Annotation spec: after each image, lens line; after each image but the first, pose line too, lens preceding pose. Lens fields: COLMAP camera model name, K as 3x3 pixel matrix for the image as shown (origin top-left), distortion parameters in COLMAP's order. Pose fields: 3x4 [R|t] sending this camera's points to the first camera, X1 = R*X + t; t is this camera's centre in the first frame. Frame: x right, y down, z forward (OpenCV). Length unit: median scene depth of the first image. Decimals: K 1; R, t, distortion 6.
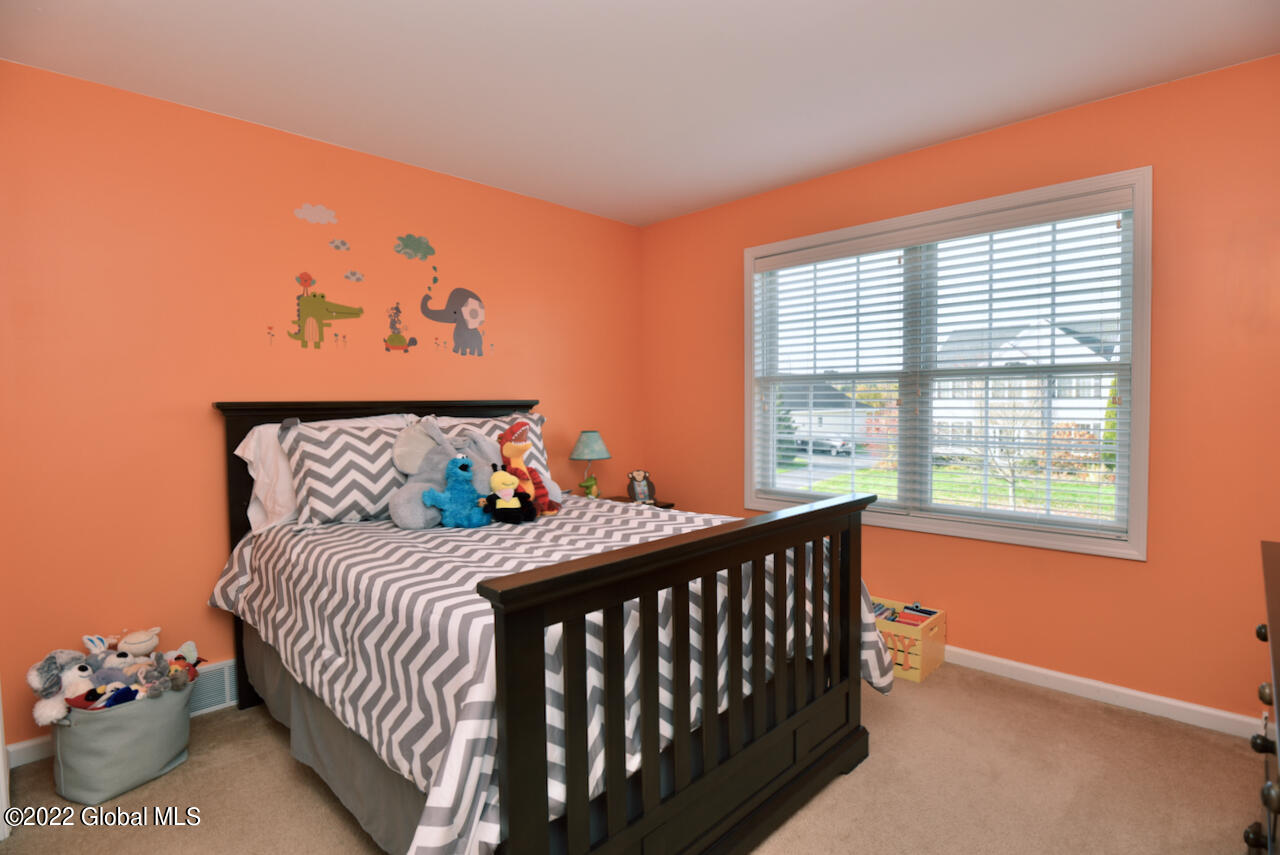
lens RADIAL K [[627.9, 0, 648.3], [0, 627.9, 425.1], [0, 0, 1]] dist [-0.022290, -0.003808]
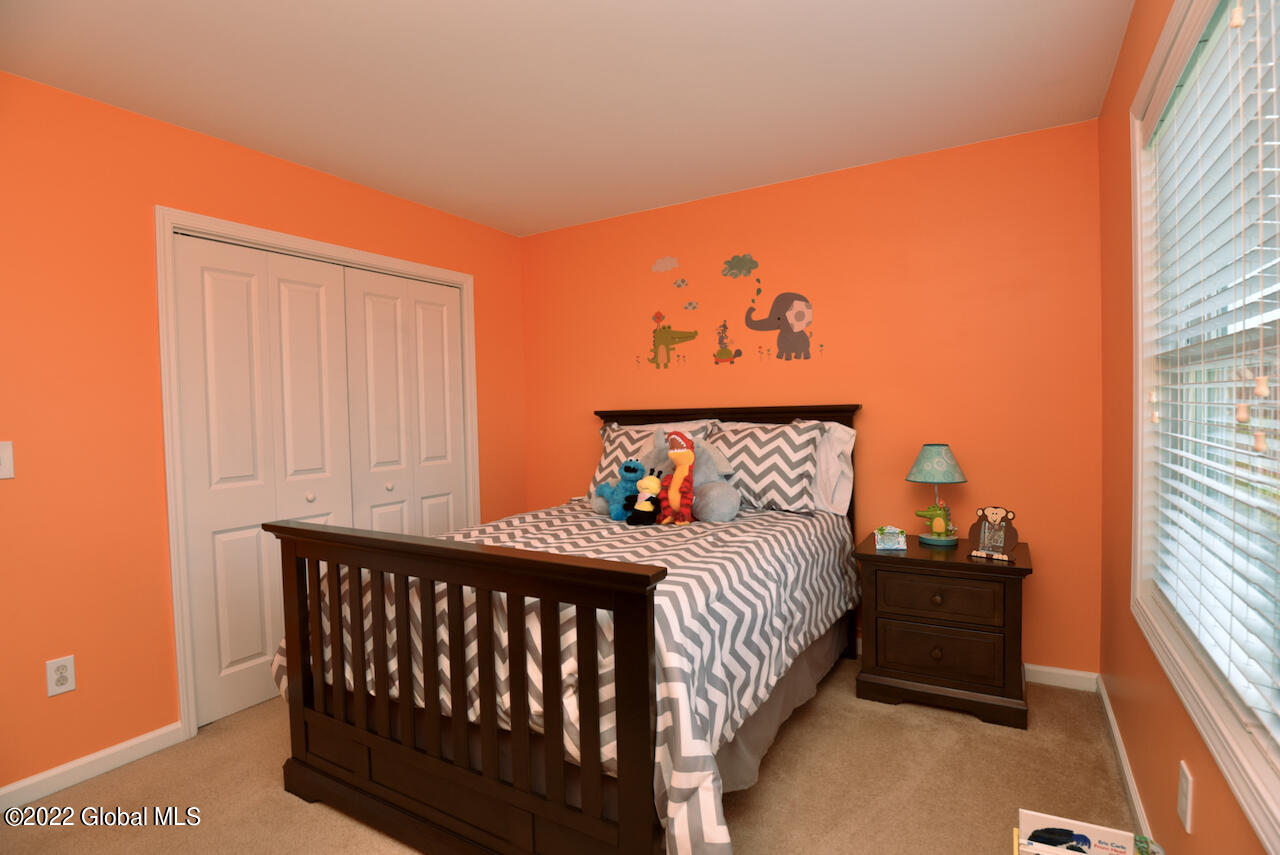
lens RADIAL K [[627.9, 0, 648.5], [0, 627.9, 423.8], [0, 0, 1]] dist [-0.022290, -0.003808]
pose [[0.237652, 0.029790, -0.970894, 0.659666], [-0.010151, 0.999551, 0.028185, -0.039195], [0.971297, 0.003157, 0.237847, 0.587019]]
